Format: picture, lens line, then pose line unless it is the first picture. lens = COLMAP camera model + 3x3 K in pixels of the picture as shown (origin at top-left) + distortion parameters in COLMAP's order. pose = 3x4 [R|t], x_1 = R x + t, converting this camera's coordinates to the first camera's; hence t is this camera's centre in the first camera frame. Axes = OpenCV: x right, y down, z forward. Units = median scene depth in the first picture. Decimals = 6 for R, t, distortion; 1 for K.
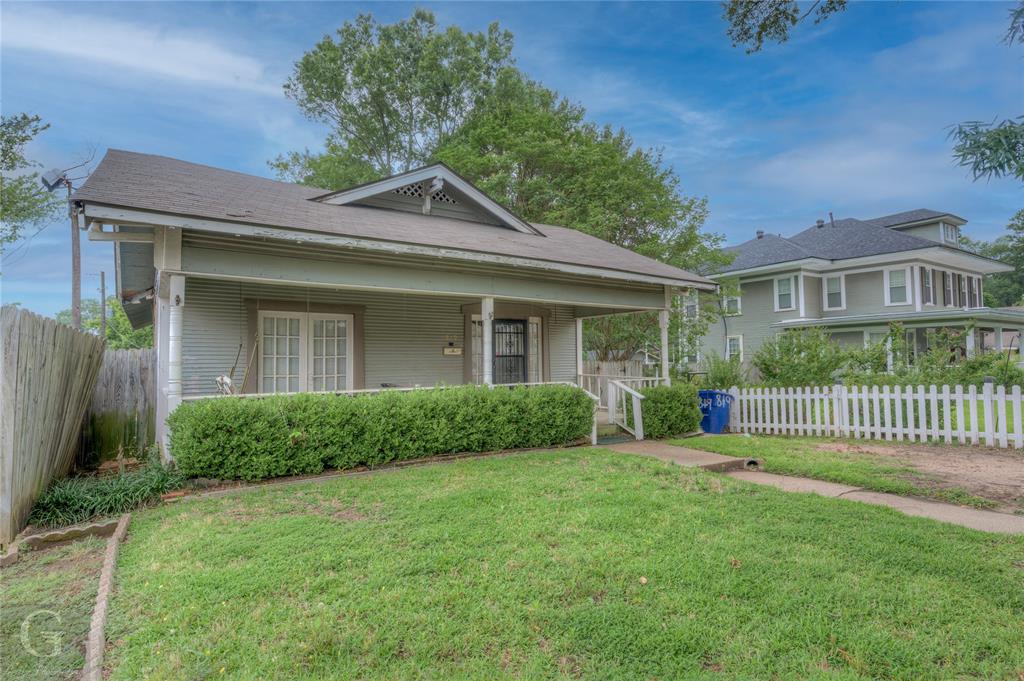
lens RADIAL K [[529.6, 0, 514.3], [0, 529.6, 337.3], [0, 0, 1]] dist [0.000198, -0.000183]
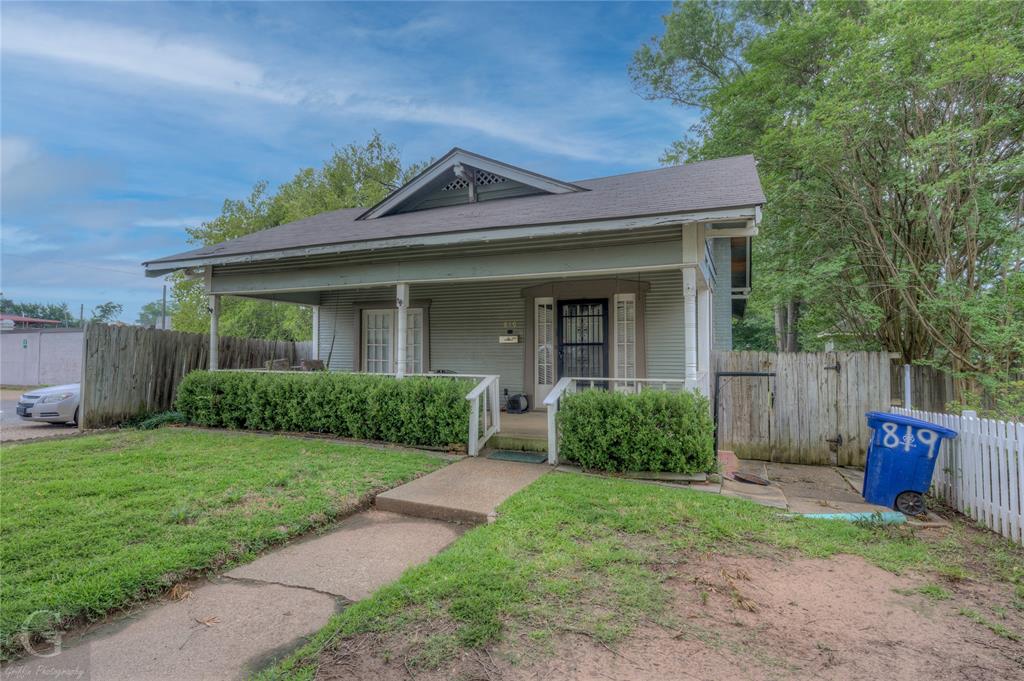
lens RADIAL K [[529.6, 0, 514.0], [0, 529.6, 339.3], [0, 0, 1]] dist [0.000198, -0.000183]
pose [[0.533123, -0.010093, -0.845977, 0.750966], [0.030599, 0.999505, 0.007358, 0.021873], [0.845484, -0.029809, 0.533168, 0.555522]]
